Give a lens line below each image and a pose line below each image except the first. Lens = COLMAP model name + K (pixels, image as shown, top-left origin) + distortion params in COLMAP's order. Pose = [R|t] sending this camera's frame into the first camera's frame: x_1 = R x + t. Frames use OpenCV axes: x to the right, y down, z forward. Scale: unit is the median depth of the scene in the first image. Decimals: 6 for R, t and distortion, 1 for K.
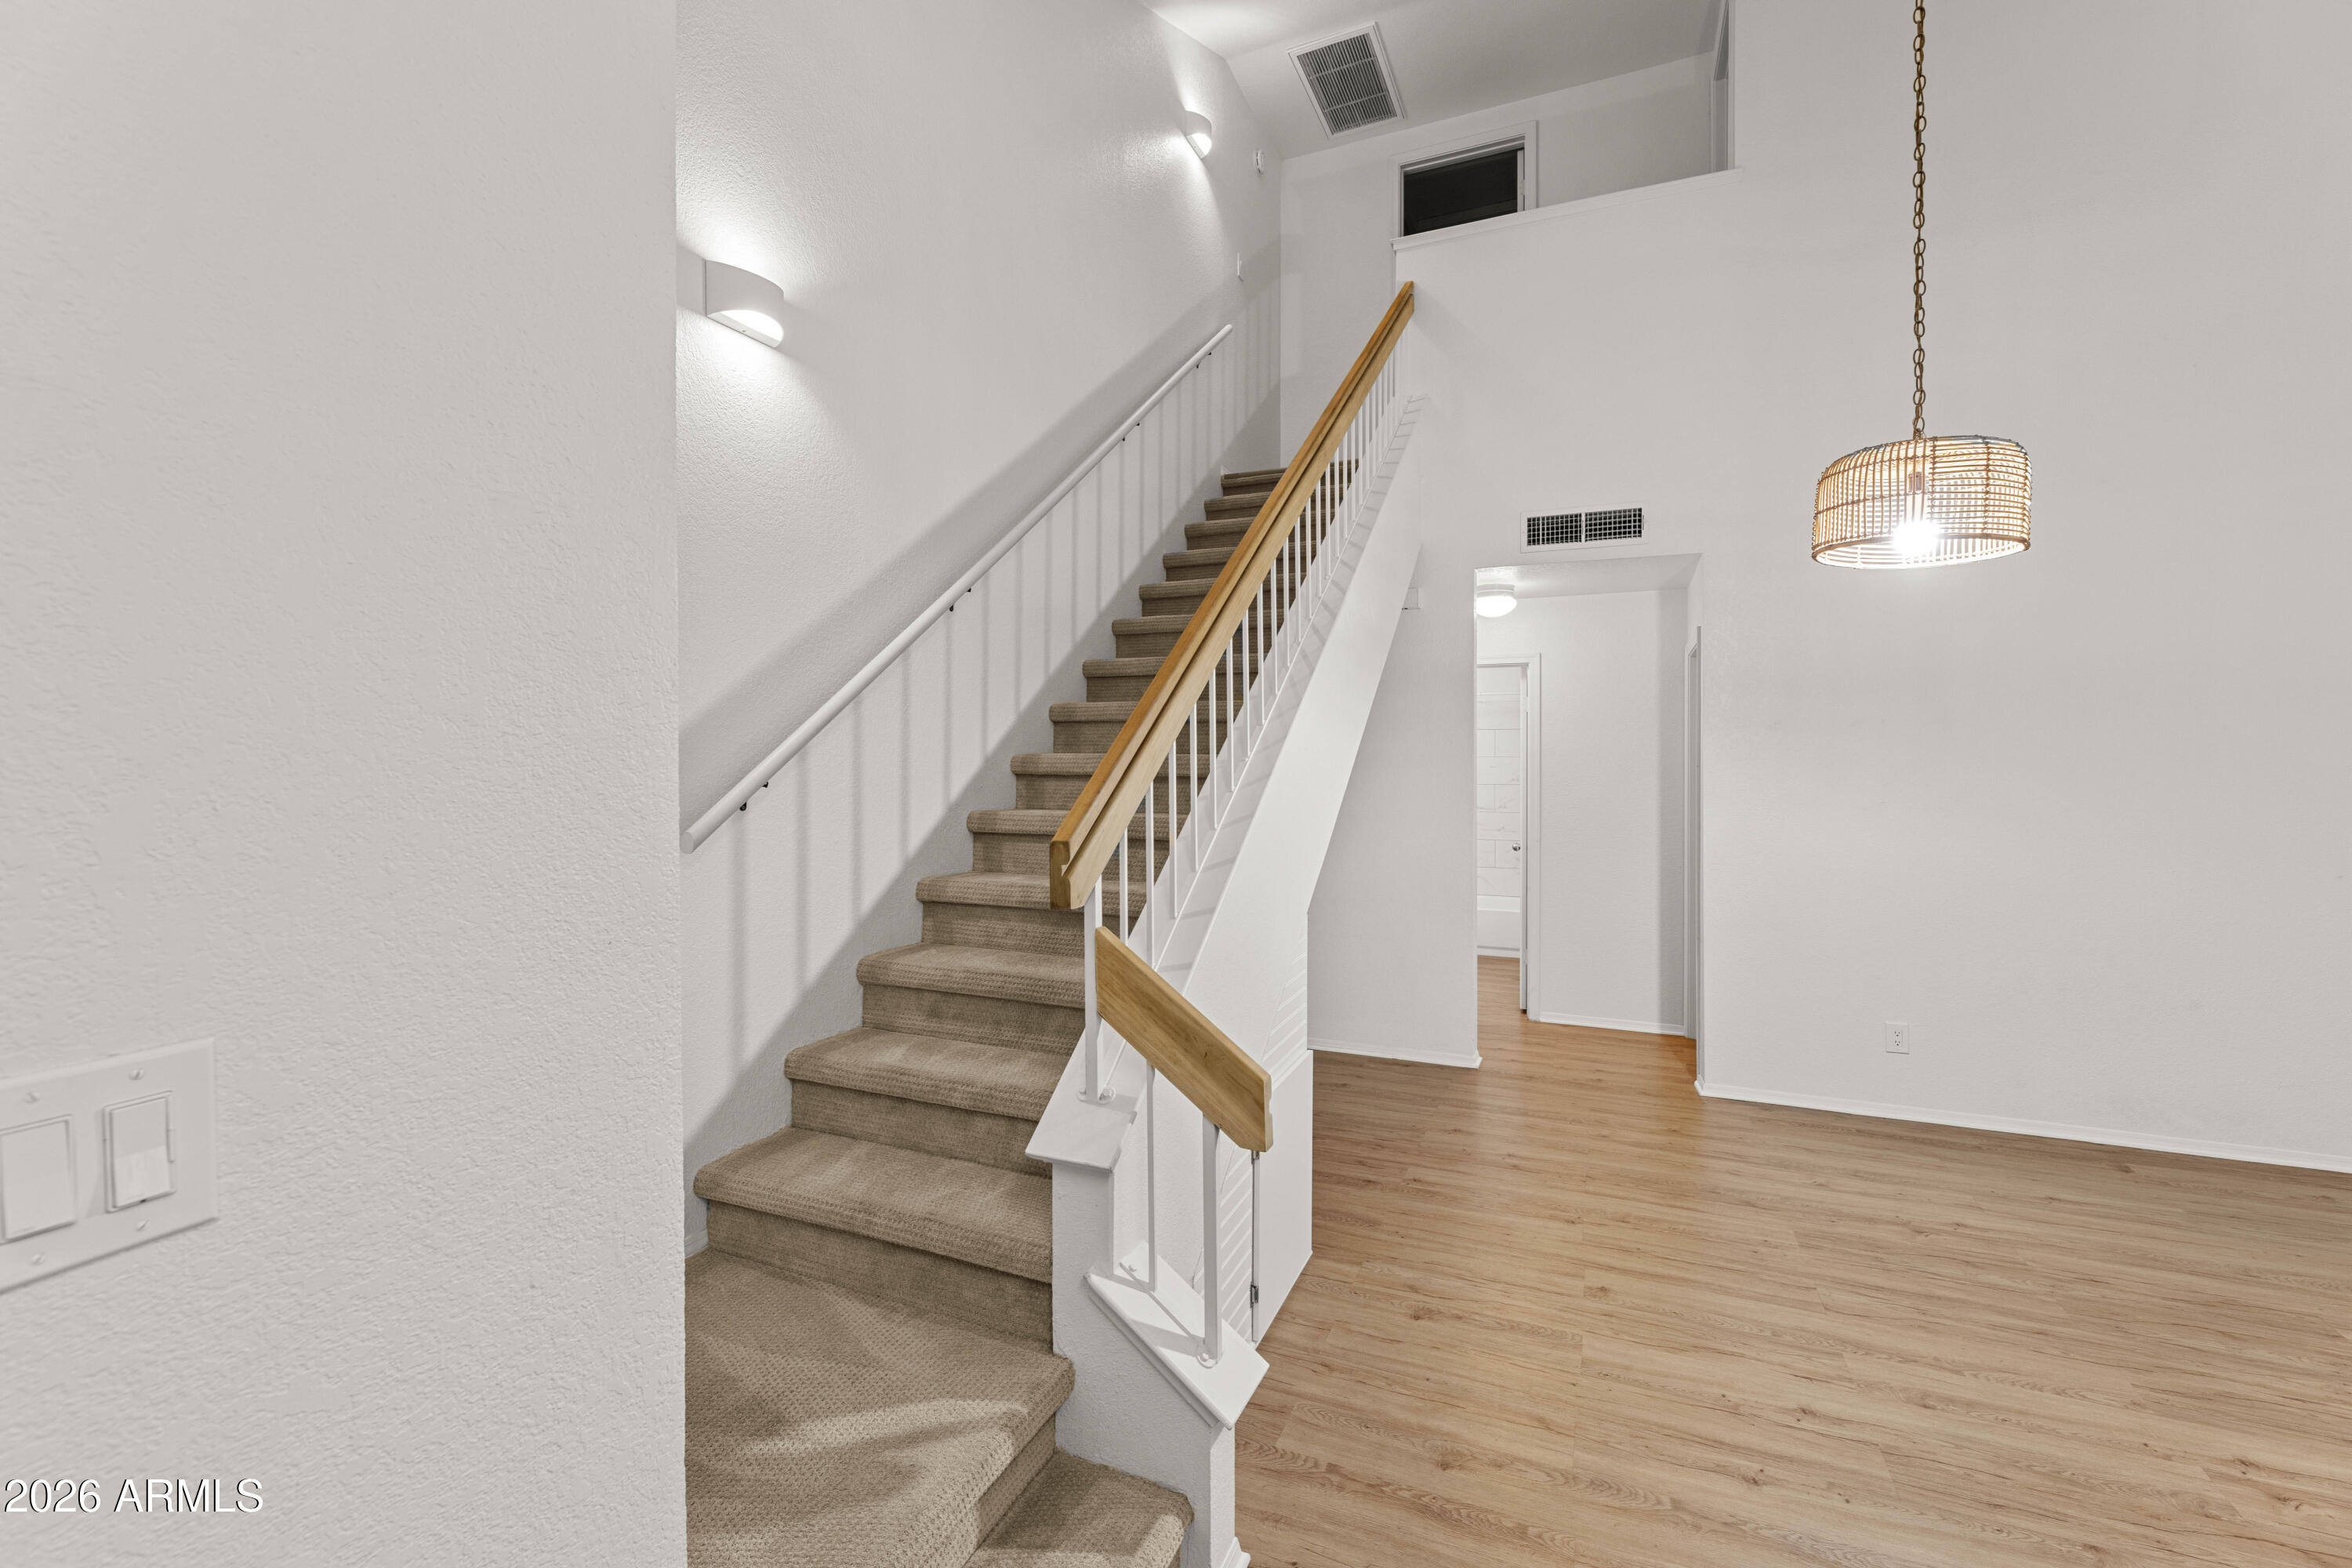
lens RADIAL K [[988.1, 0, 1207.0], [0, 988.1, 740.0], [0, 0, 1]] dist [-0.000770, -0.000370]
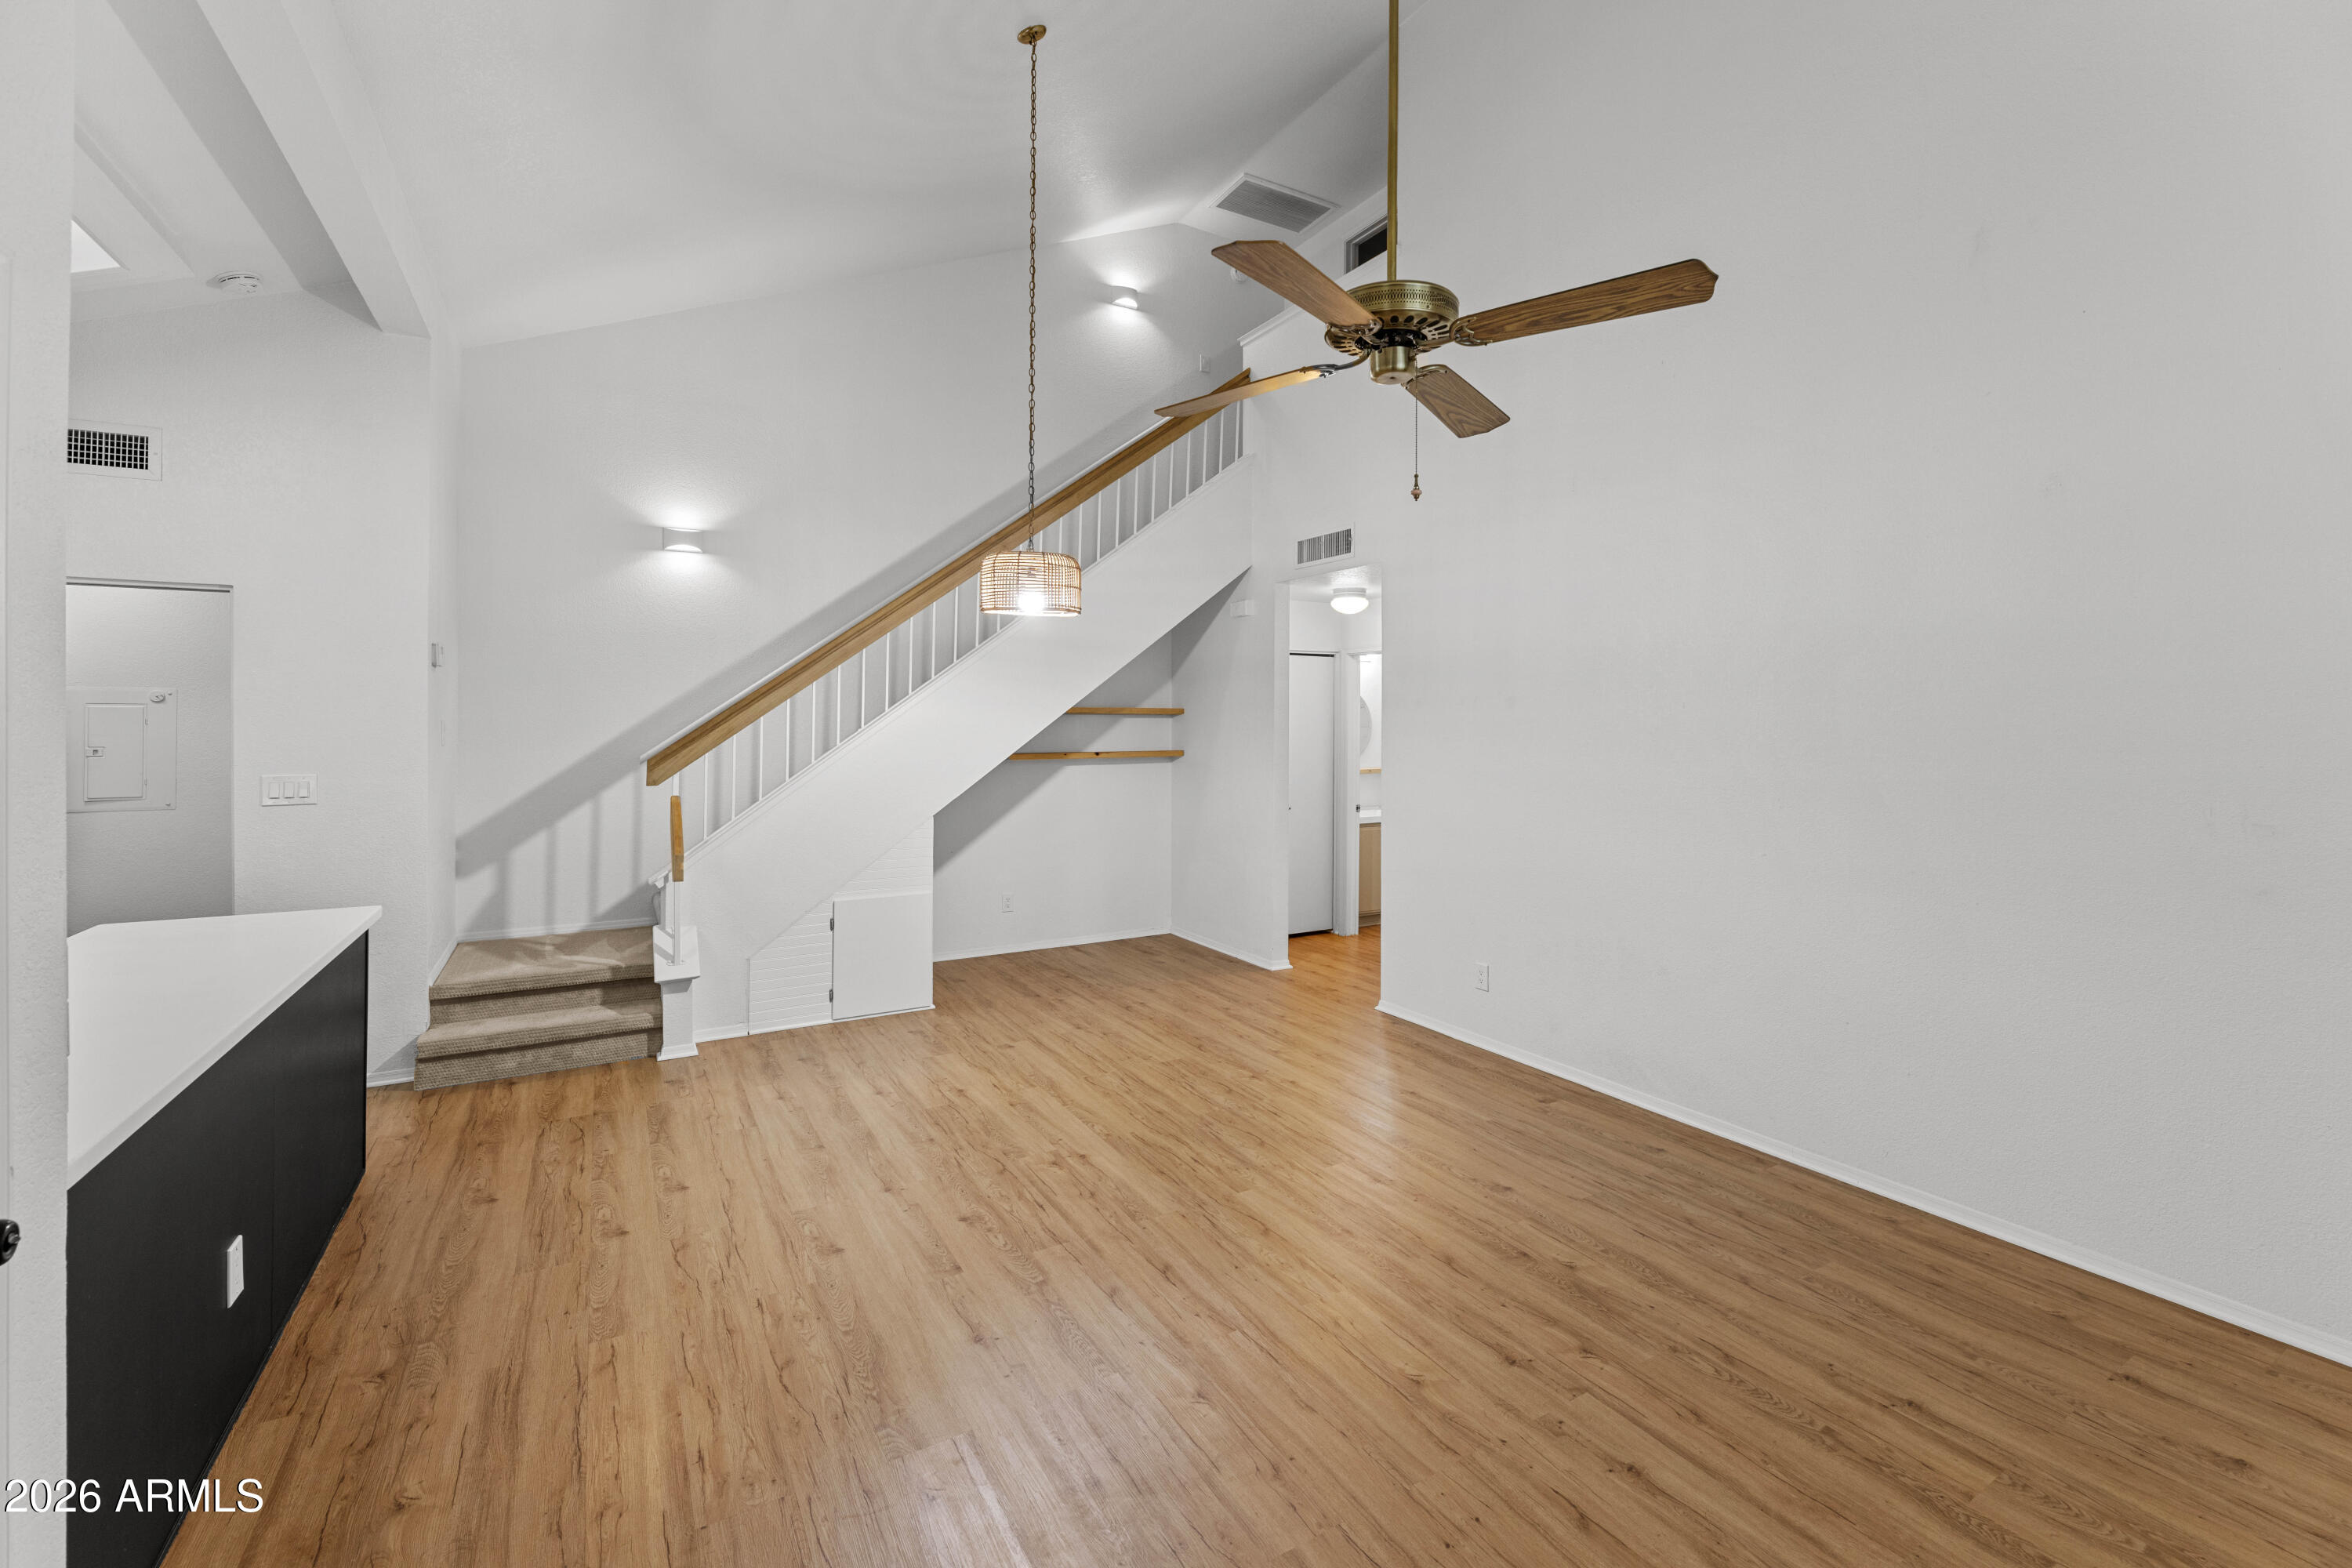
lens RADIAL K [[976.8, 0, 1199.6], [0, 976.8, 719.6], [0, 0, 1]] dist [-0.001923, -0.000267]
pose [[0.814339, -0.003387, -0.580380, 1.738863], [0.008092, 0.999952, 0.005519, -0.011242], [0.580334, -0.009191, 0.814327, -0.179875]]
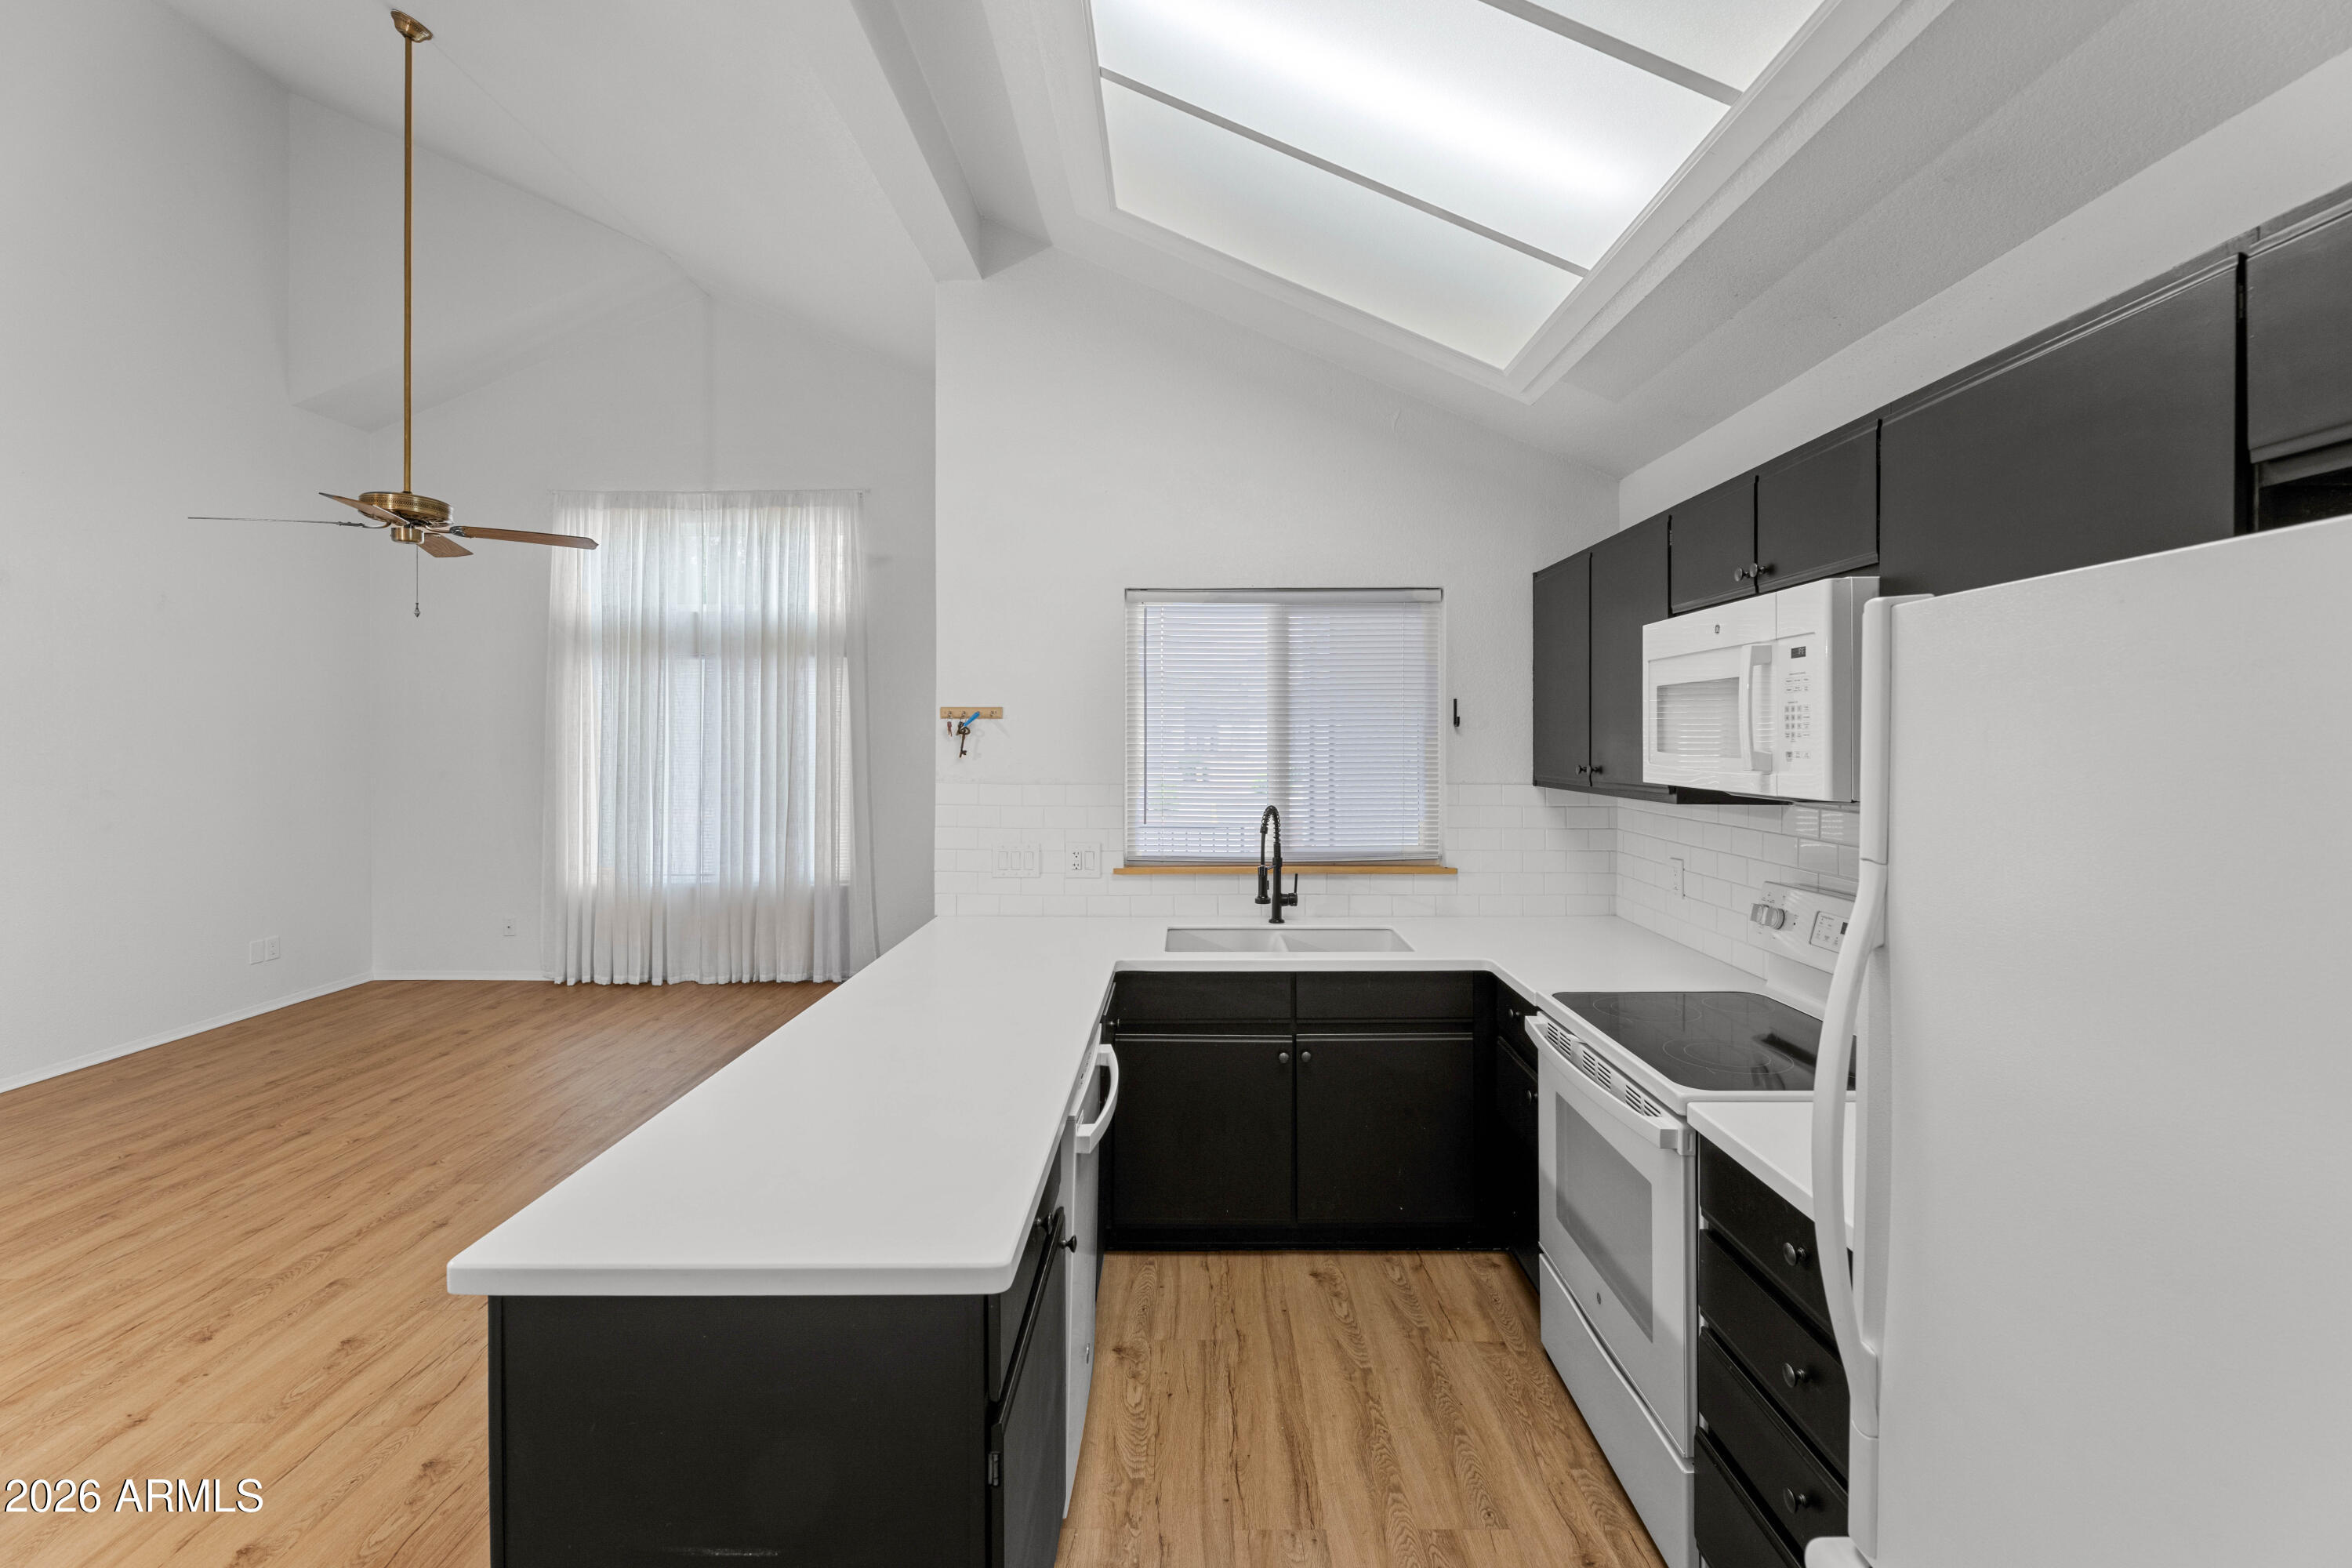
lens RADIAL K [[1001.0, 0, 1176.9], [0, 1001.0, 741.8], [0, 0, 1]] dist [0.000753, 0.000145]
pose [[-0.381870, -0.008464, 0.924177, -0.408722], [-0.018789, 0.999822, 0.001393, -0.016573], [-0.924025, -0.016833, -0.381961, 0.100943]]
